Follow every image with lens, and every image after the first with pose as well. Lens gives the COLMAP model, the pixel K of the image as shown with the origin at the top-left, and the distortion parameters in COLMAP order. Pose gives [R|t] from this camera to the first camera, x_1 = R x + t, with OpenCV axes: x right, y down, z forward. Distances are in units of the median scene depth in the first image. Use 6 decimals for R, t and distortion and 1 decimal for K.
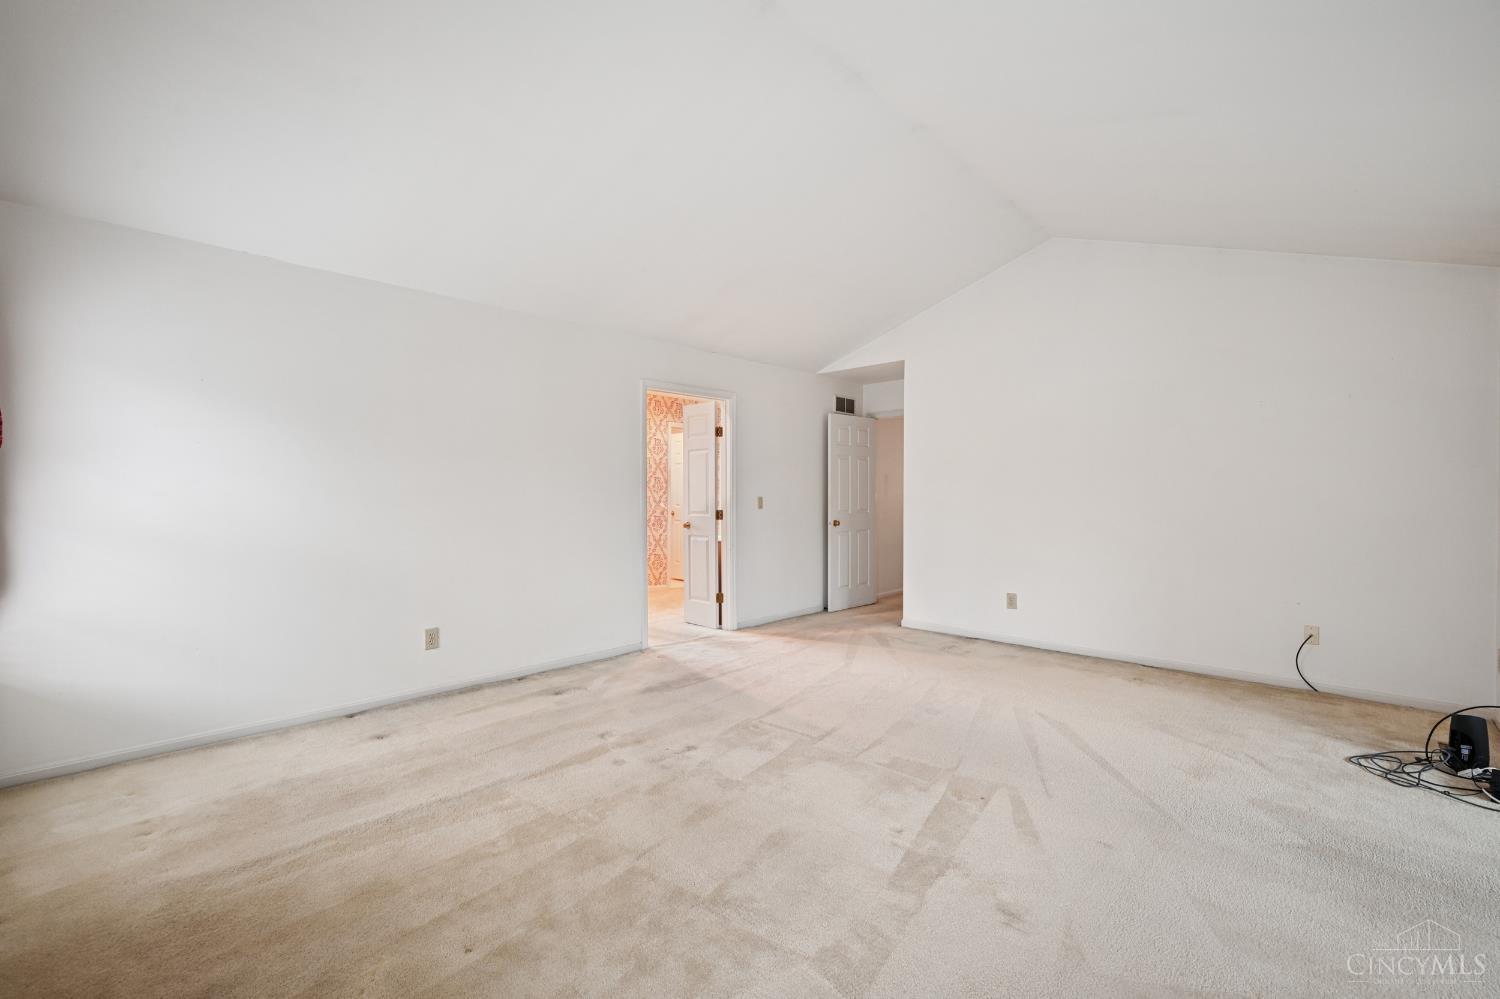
lens RADIAL K [[679.8, 0, 758.2], [0, 679.8, 497.8], [0, 0, 1]] dist [0.001559, 0.000166]
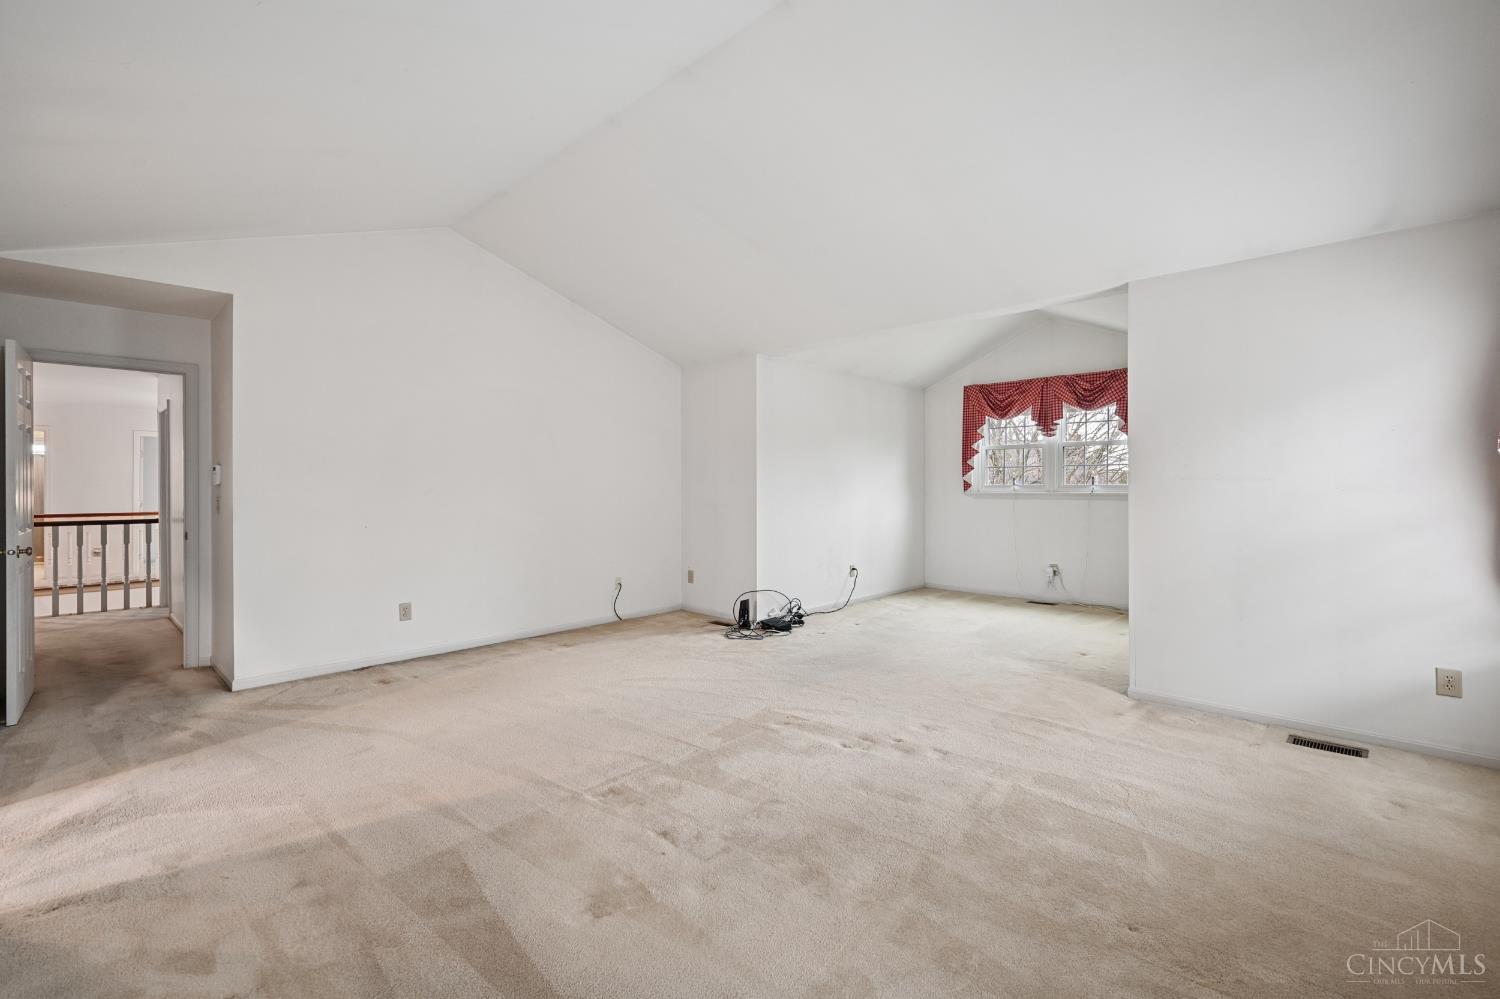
lens RADIAL K [[679.8, 0, 754.6], [0, 679.8, 489.6], [0, 0, 1]] dist [0.001559, 0.000166]
pose [[-0.015945, -0.007603, 0.999844, -0.651831], [0.011453, 0.999904, 0.007787, -0.012566], [-0.999807, 0.011575, -0.015856, 0.697558]]
